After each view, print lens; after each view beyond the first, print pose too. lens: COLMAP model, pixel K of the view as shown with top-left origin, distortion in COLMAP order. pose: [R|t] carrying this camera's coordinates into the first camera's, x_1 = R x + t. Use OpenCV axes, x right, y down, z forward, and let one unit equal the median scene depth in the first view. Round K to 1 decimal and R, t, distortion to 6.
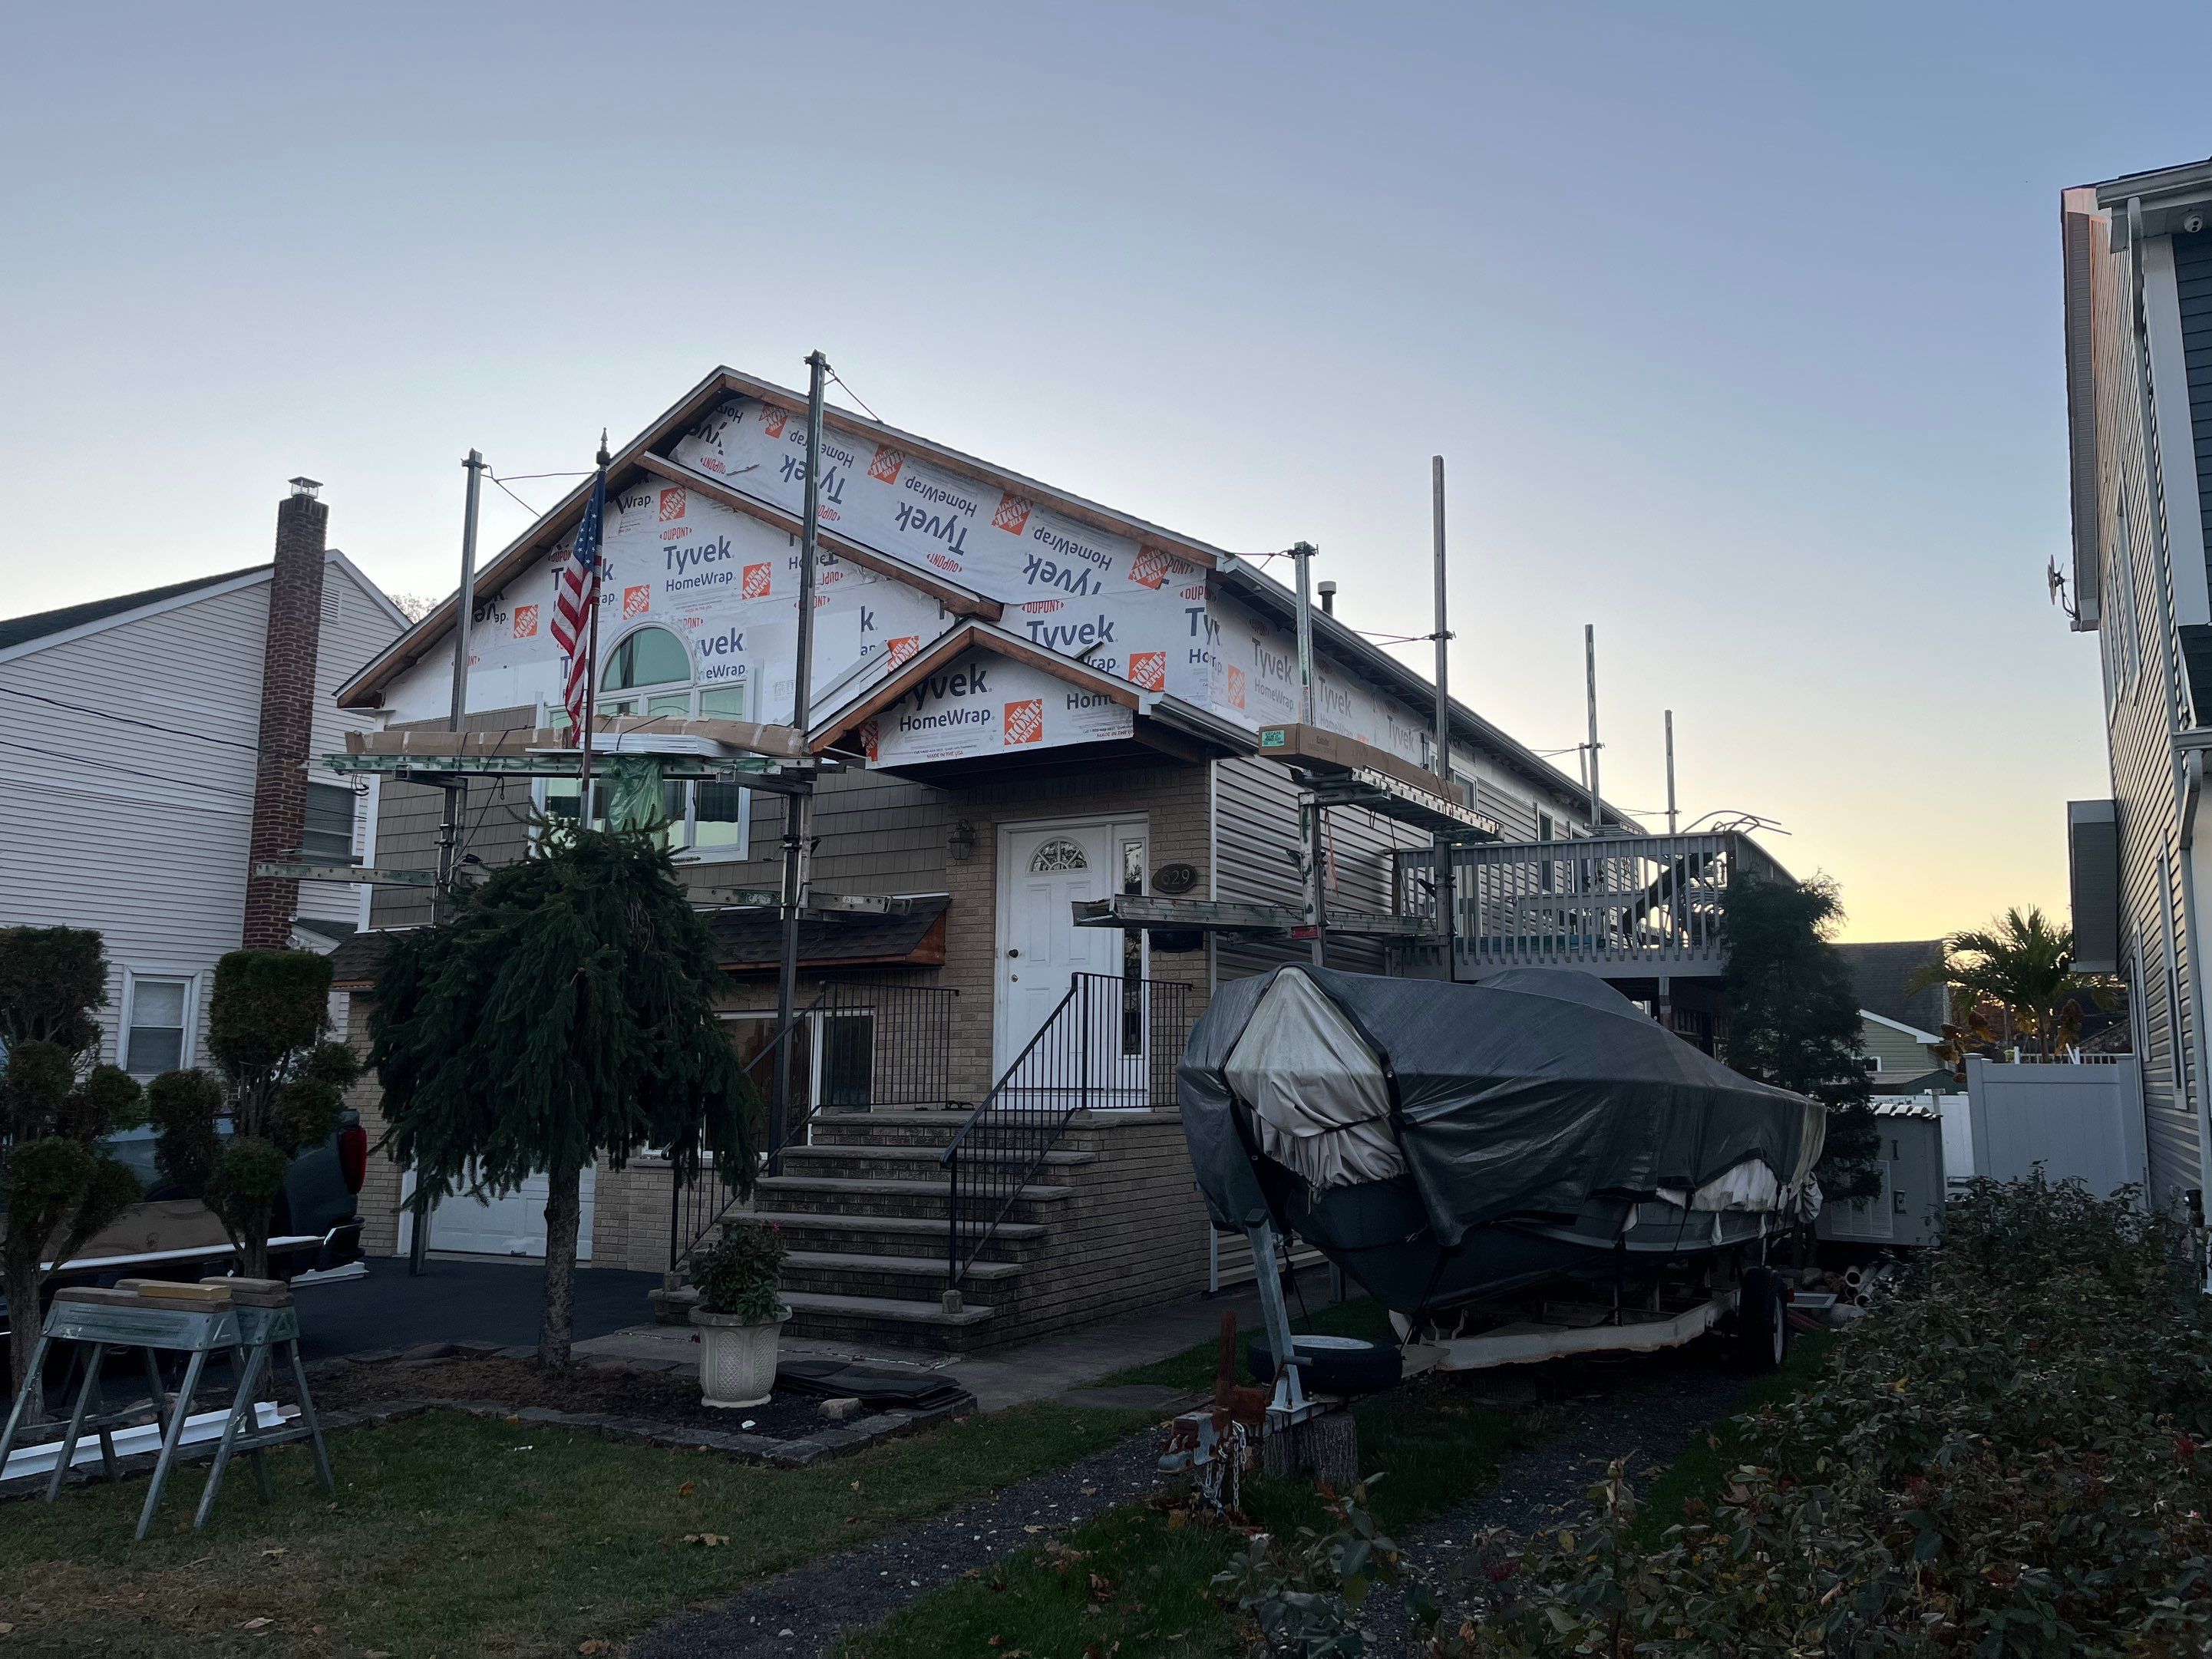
lens RADIAL K [[1663.9, 0, 1124.0], [0, 1663.9, 824.3], [0, 0, 1]] dist [0.054068, -0.001102]
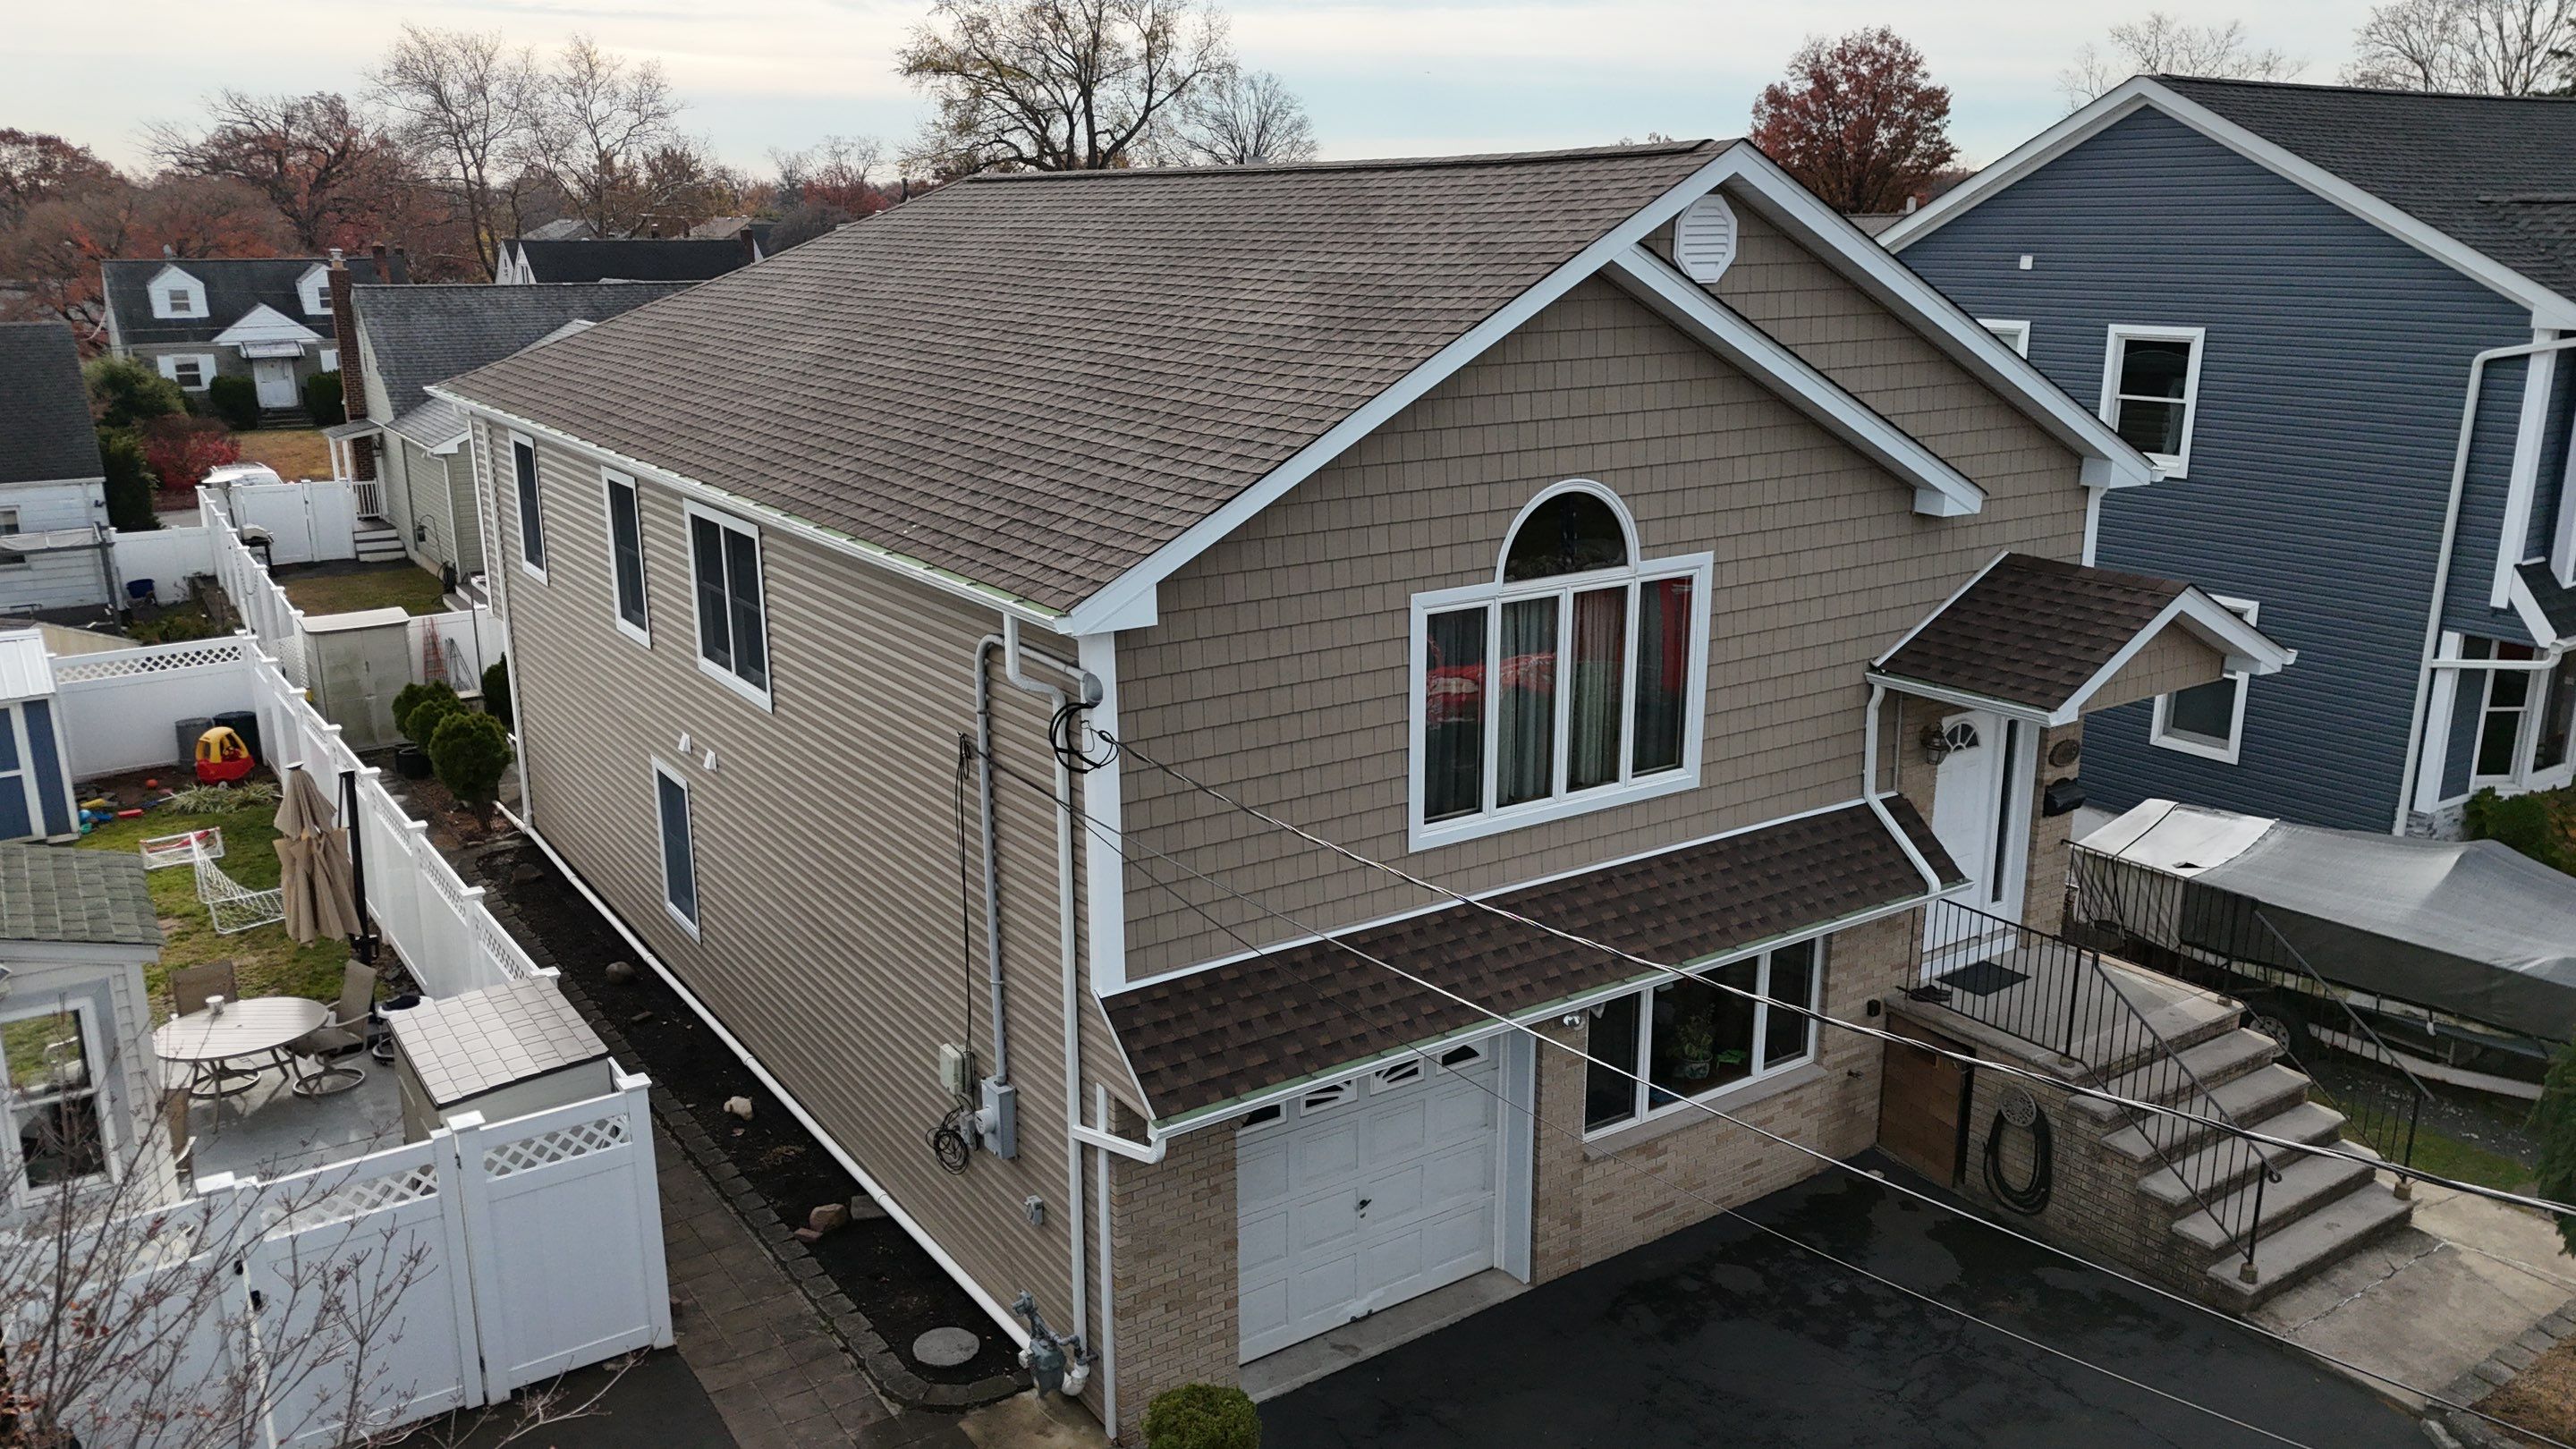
lens RADIAL K [[1900.3, 0, 1297.0], [0, 1900.3, 719.6], [0, 0, 1]] dist [0.078202, -0.053533]
pose [[0.469658, -0.233257, 0.851477, -1.235252], [-0.126724, 0.936666, 0.326493, -0.325409], [-0.873706, -0.261242, 0.410354, 0.872049]]
